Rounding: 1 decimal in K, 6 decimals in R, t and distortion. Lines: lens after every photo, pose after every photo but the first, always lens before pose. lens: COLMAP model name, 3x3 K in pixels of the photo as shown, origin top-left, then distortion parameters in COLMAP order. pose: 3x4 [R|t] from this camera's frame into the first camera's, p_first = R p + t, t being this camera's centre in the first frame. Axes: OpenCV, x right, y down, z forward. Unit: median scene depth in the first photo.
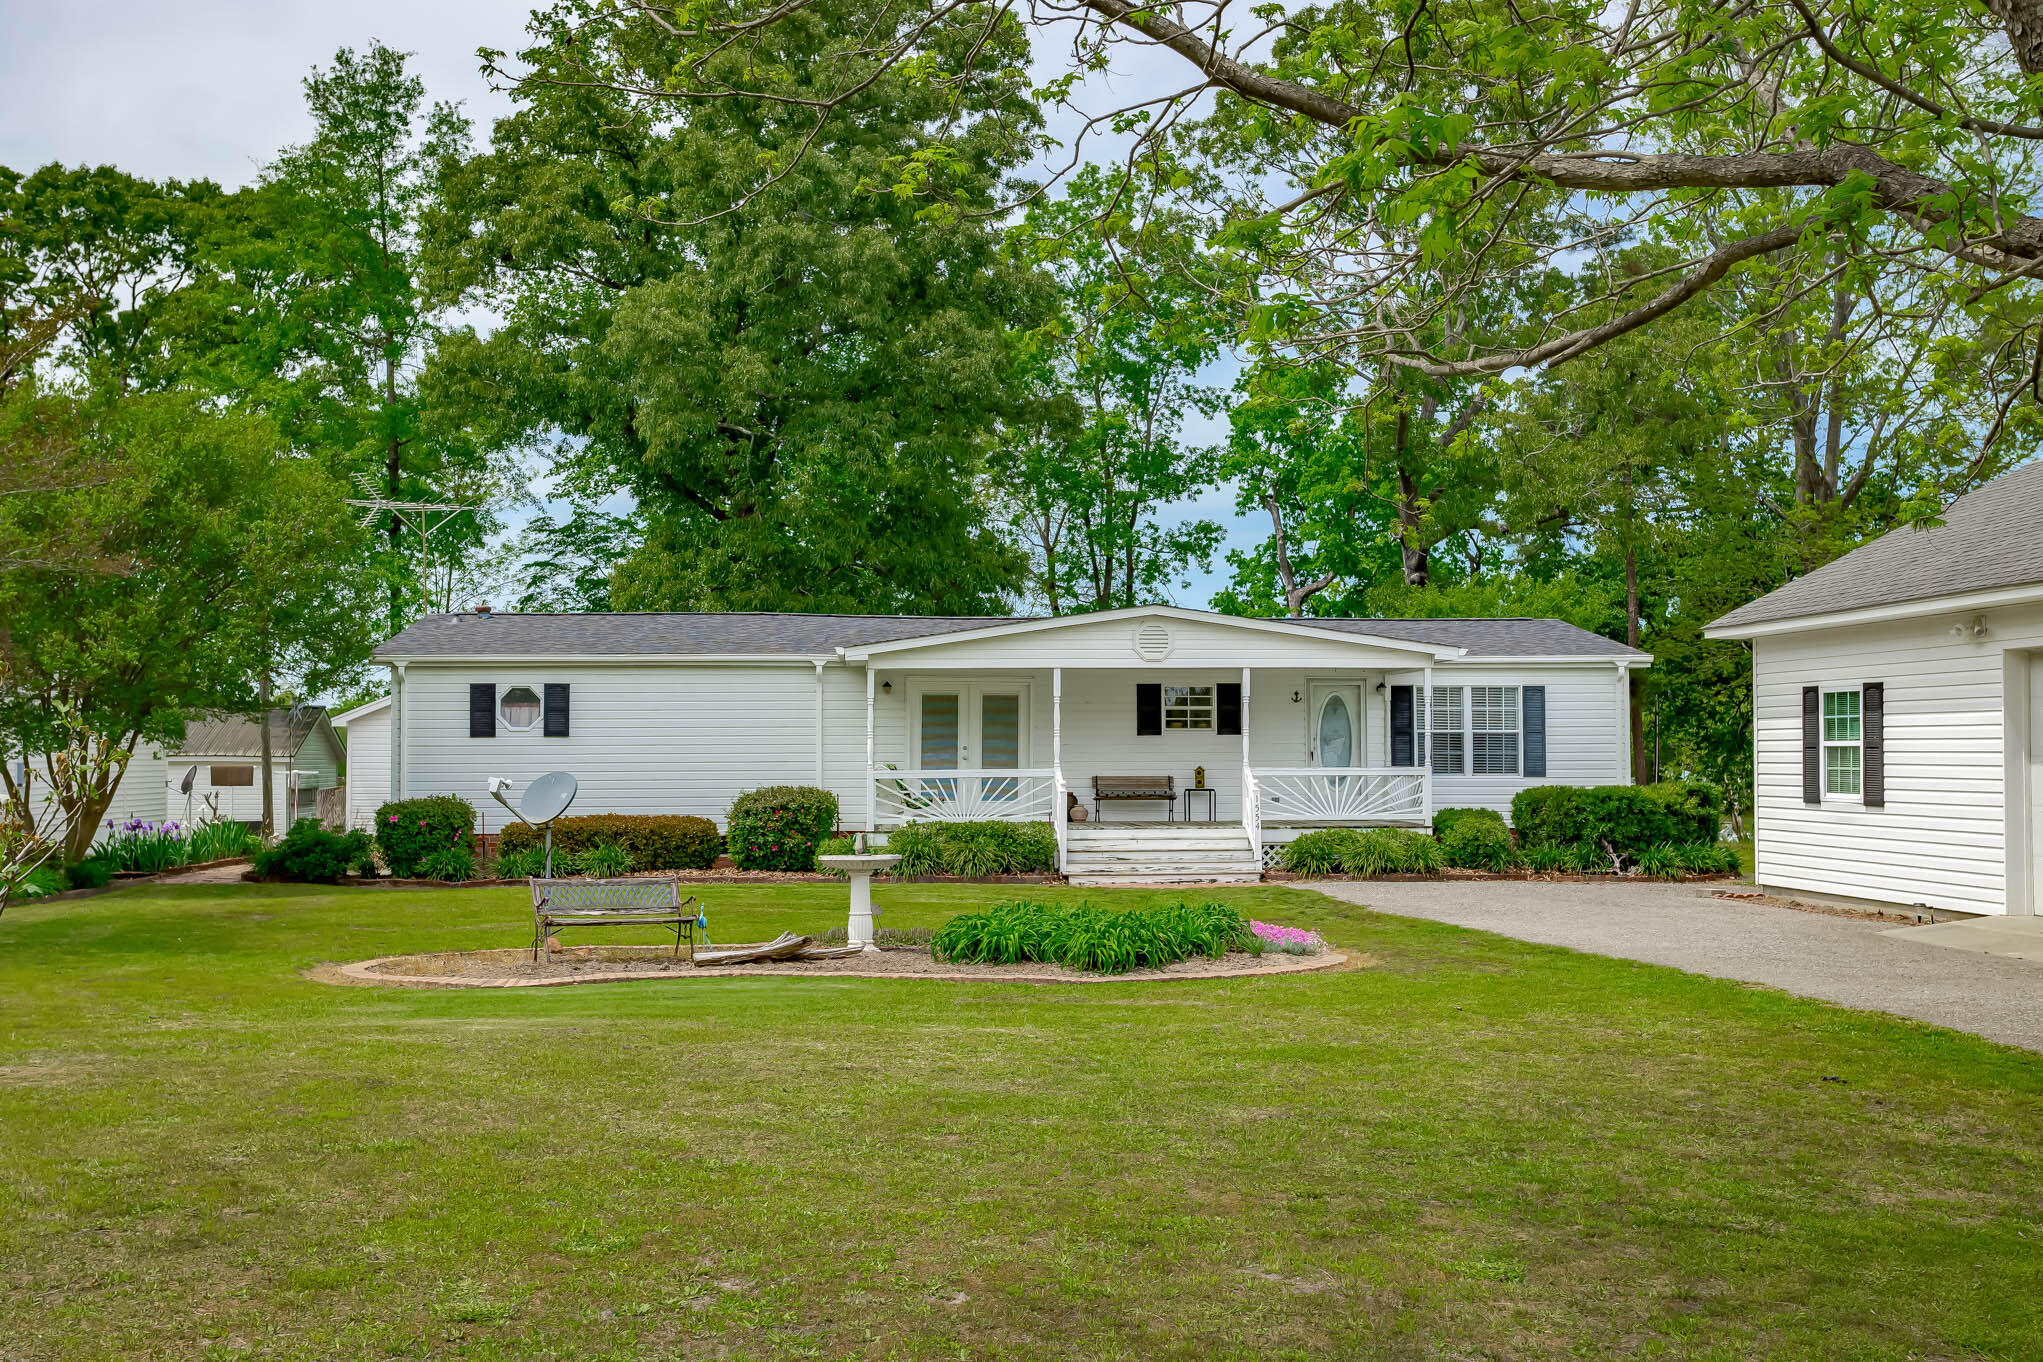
lens RADIAL K [[1928.0, 0, 1042.5], [0, 1928.0, 686.3], [0, 0, 1]] dist [0.044068, 0.000000]
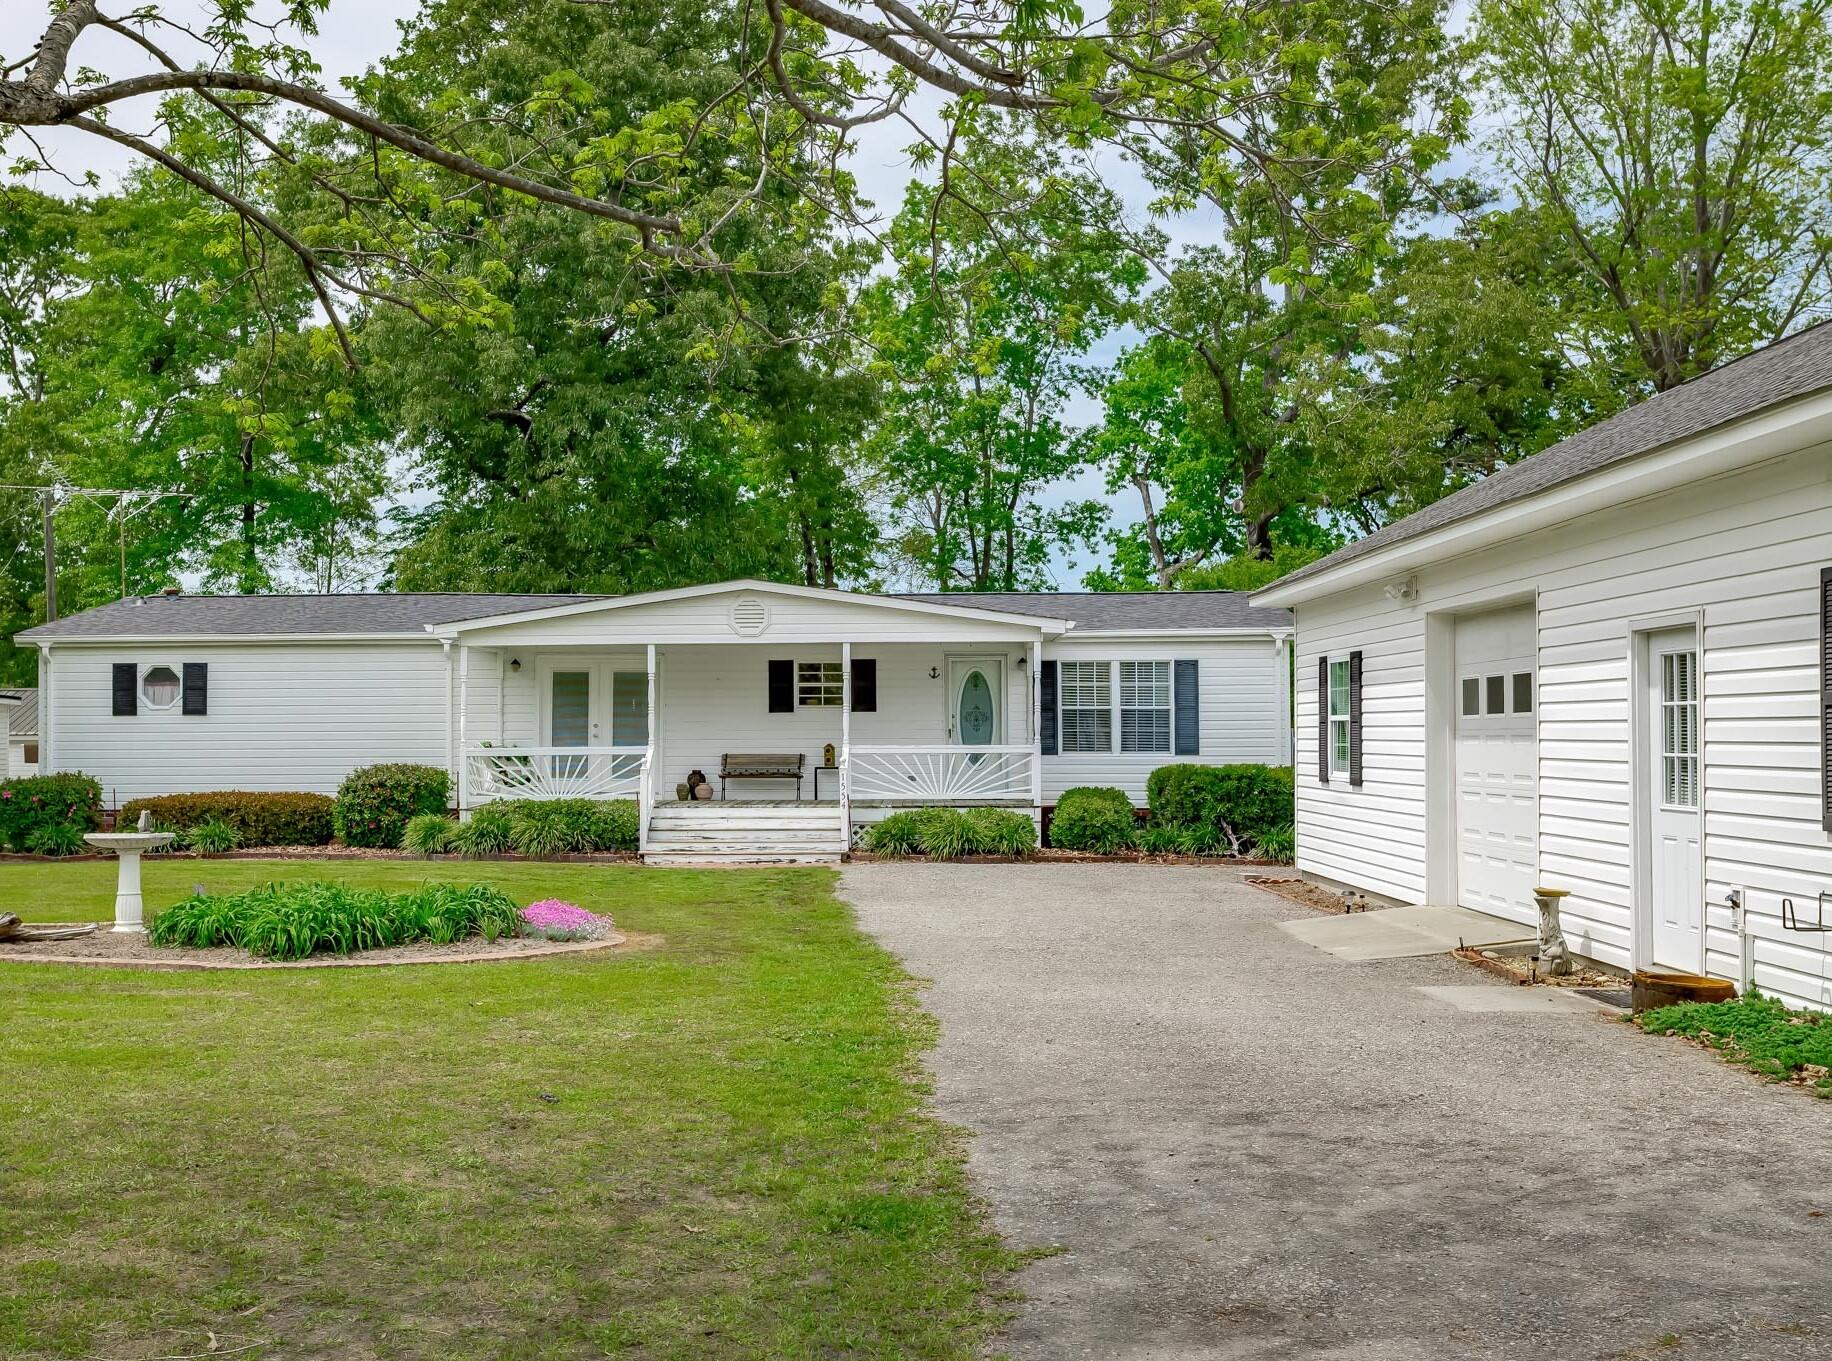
lens RADIAL K [[1849.6, 0, 901.6], [0, 1849.6, 698.4], [0, 0, 1]] dist [0.031622, 0.000000]
pose [[0.991990, -0.003059, -0.126277, 0.239123], [0.004970, 0.999878, 0.014815, 0.004585], [0.126217, -0.015324, 0.991884, 0.072711]]
